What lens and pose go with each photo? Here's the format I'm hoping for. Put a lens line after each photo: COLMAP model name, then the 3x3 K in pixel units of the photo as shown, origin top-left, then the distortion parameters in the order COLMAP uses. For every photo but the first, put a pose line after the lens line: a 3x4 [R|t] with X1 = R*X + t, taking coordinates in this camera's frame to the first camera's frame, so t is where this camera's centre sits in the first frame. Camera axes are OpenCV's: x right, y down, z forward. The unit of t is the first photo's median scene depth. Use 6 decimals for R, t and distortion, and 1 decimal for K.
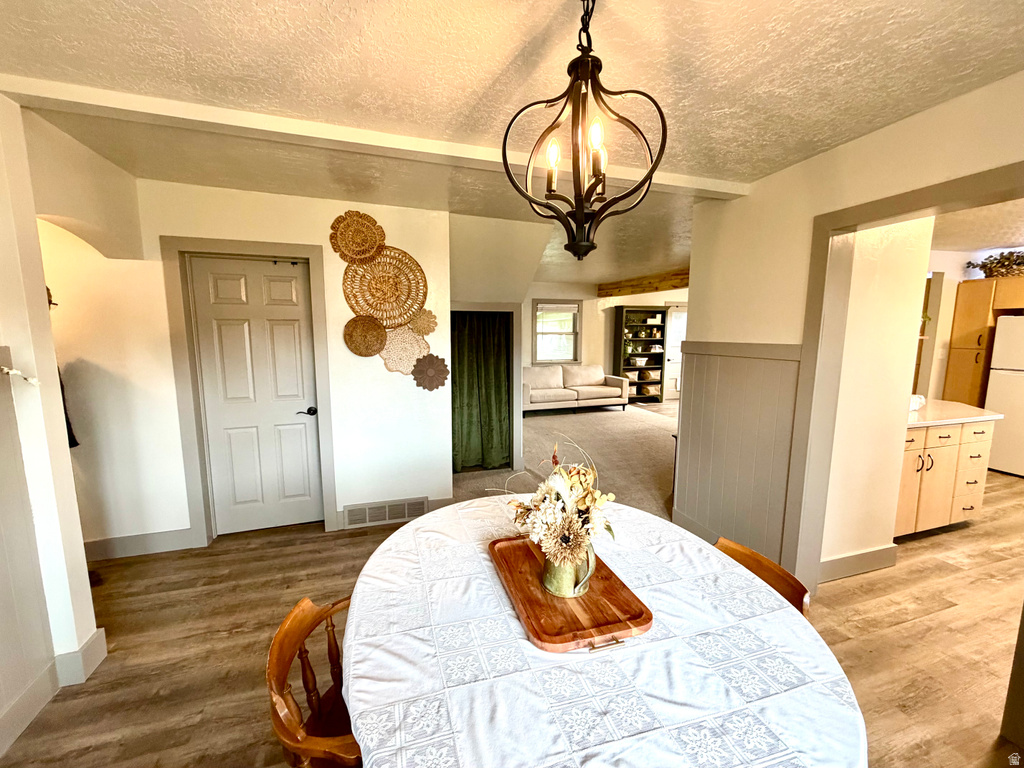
lens RADIAL K [[405.8, 0, 512.0], [0, 405.8, 384.0], [0, 0, 1]] dist [0.000085, 0.000126]
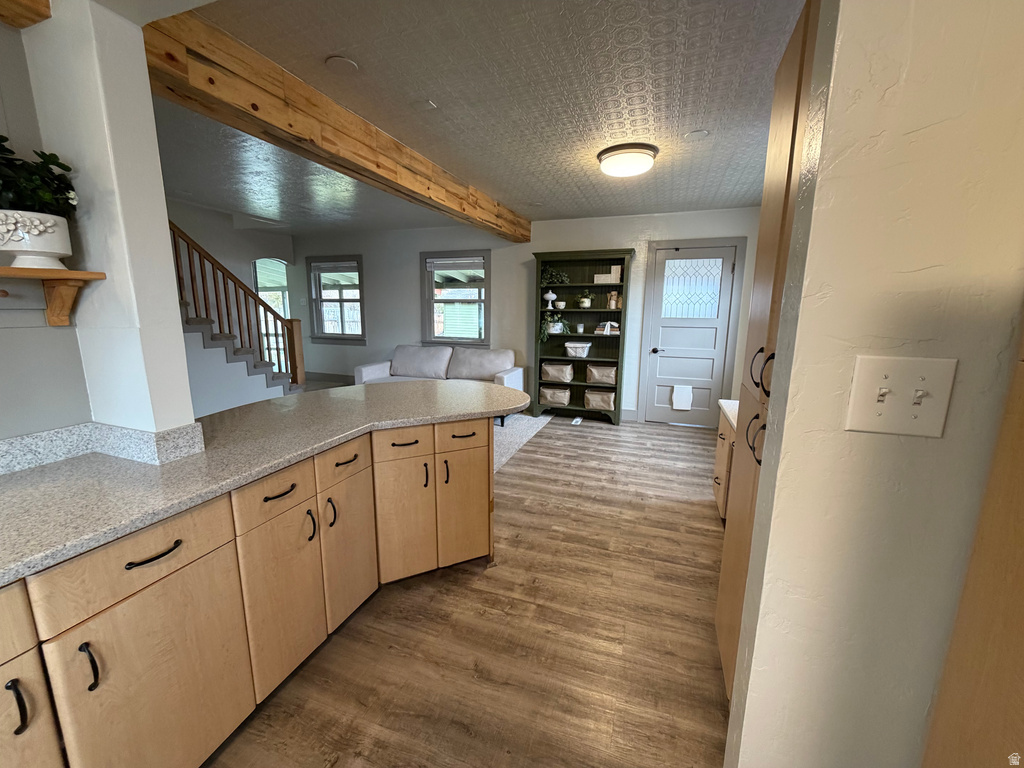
lens RADIAL K [[405.8, 0, 512.0], [0, 405.8, 384.0], [0, 0, 1]] dist [0.000085, 0.000126]
pose [[0.779519, 0.116540, -0.615442, 0.606357], [-0.084305, 0.993120, 0.081276, -0.045196], [0.620679, -0.011471, 0.783981, 0.482434]]
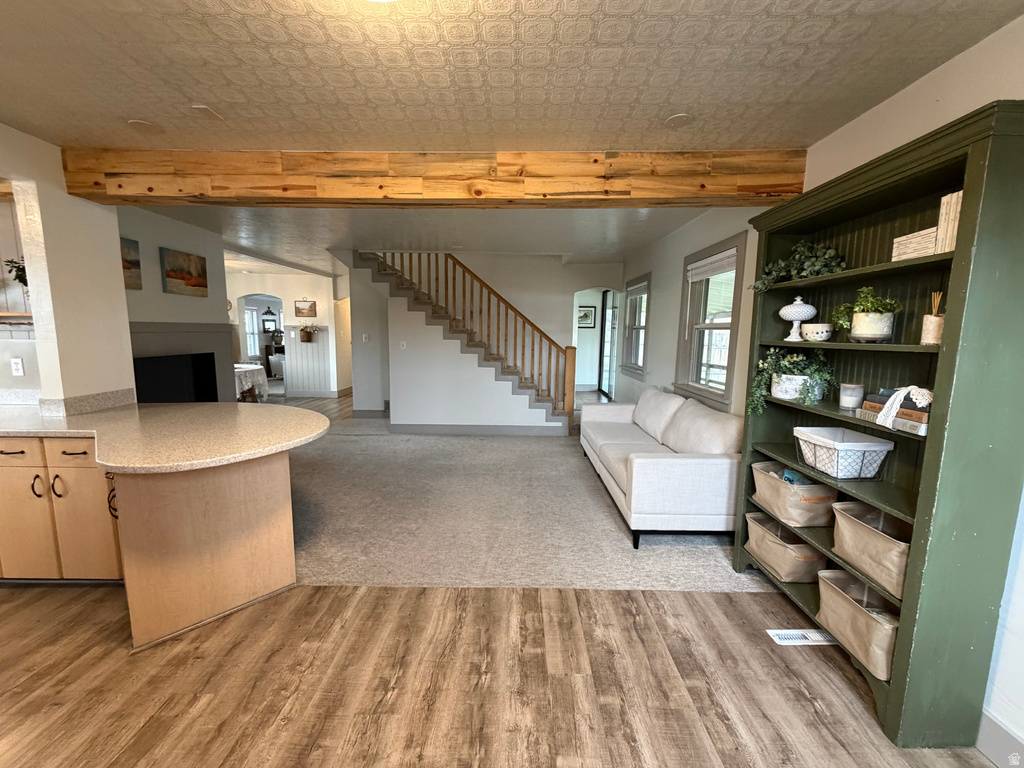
lens RADIAL K [[405.8, 0, 512.0], [0, 405.8, 384.0], [0, 0, 1]] dist [0.000085, 0.000126]
pose [[-0.322388, 0.114998, -0.939596, 0.566515], [-0.136093, 0.976651, 0.166229, -0.102891], [0.936774, 0.181462, -0.299210, 0.900266]]
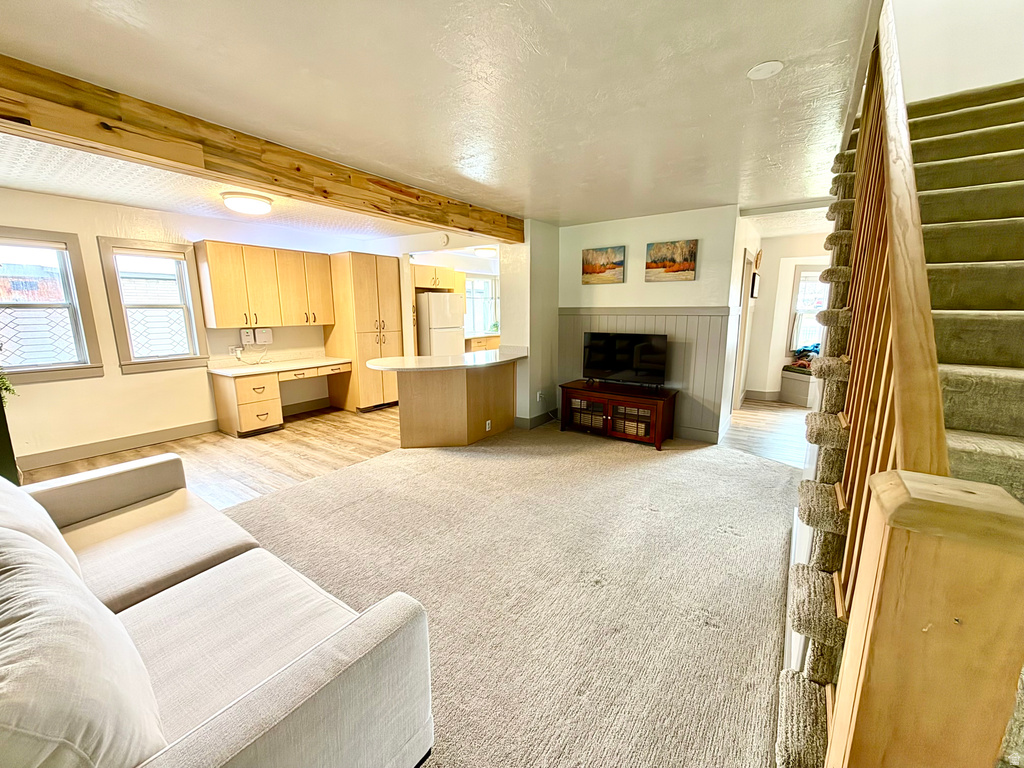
lens RADIAL K [[405.8, 0, 512.0], [0, 405.8, 384.0], [0, 0, 1]] dist [0.000085, 0.000126]
pose [[-0.594950, -0.146399, 0.790317, -0.088798], [0.106722, 0.960177, 0.258205, -0.103053], [-0.796646, 0.237963, -0.555634, 0.863135]]
